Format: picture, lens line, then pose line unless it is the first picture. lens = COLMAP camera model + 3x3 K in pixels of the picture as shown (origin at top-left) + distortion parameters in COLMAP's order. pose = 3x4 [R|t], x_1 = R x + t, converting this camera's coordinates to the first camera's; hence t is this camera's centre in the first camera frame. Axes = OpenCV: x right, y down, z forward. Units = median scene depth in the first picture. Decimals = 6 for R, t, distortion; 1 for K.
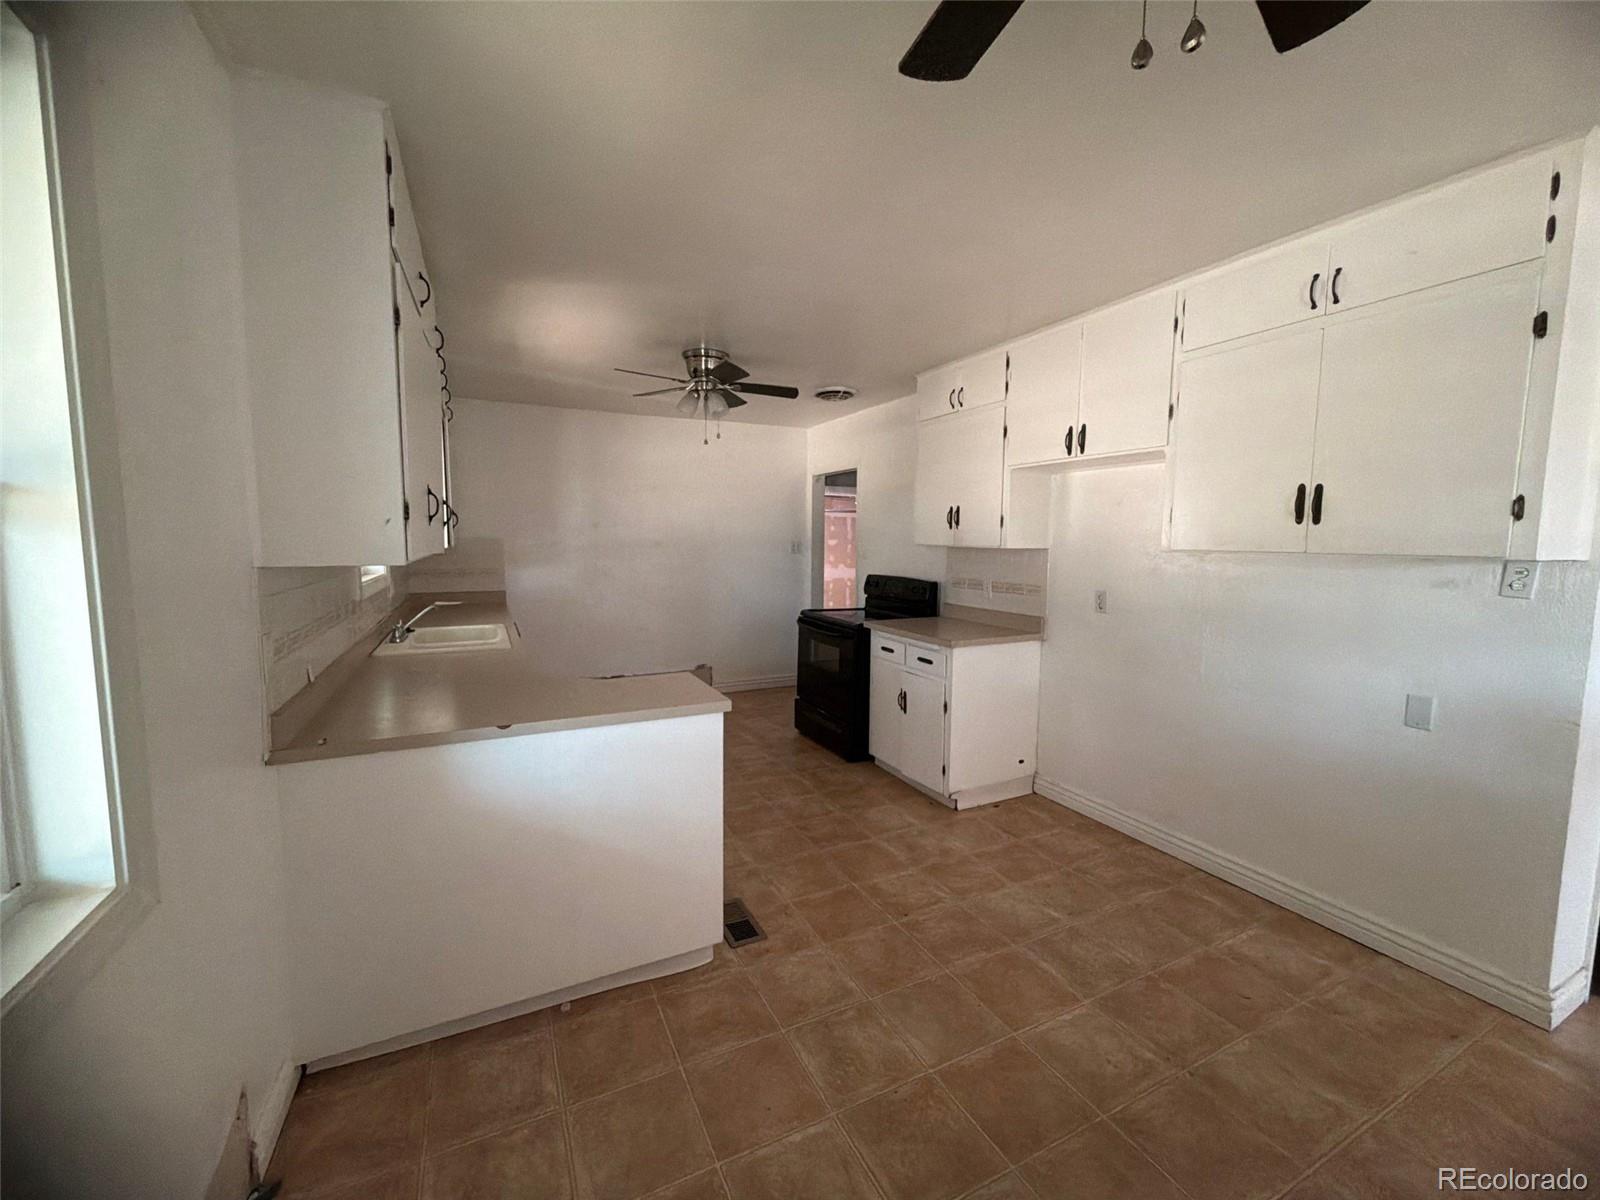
lens RADIAL K [[639.1, 0, 798.2], [0, 639.1, 599.7], [0, 0, 1]] dist [-0.000558, 0.000183]
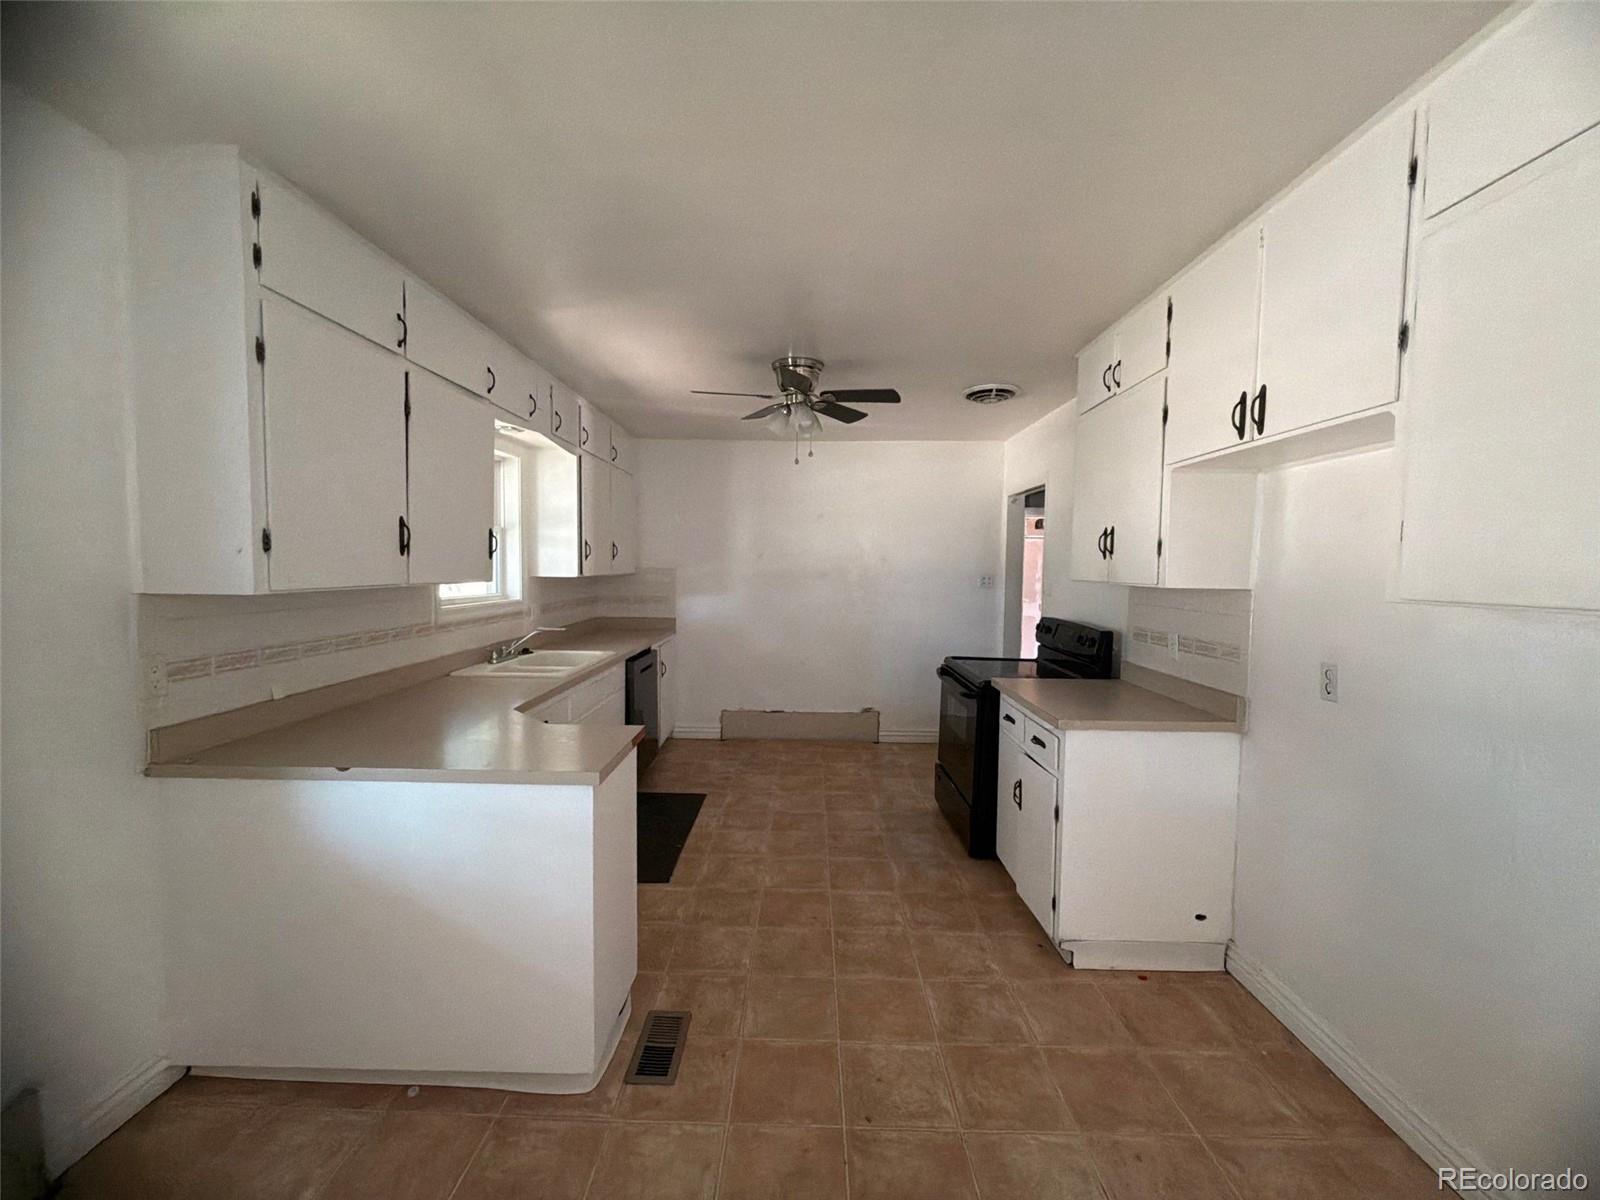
lens RADIAL K [[639.1, 0, 798.2], [0, 639.1, 599.7], [0, 0, 1]] dist [-0.000558, 0.000183]
pose [[0.890160, 0.029007, -0.454725, 0.280209], [-0.050214, 0.998138, -0.034627, -0.025363], [0.452874, 0.053657, 0.889959, 0.230474]]
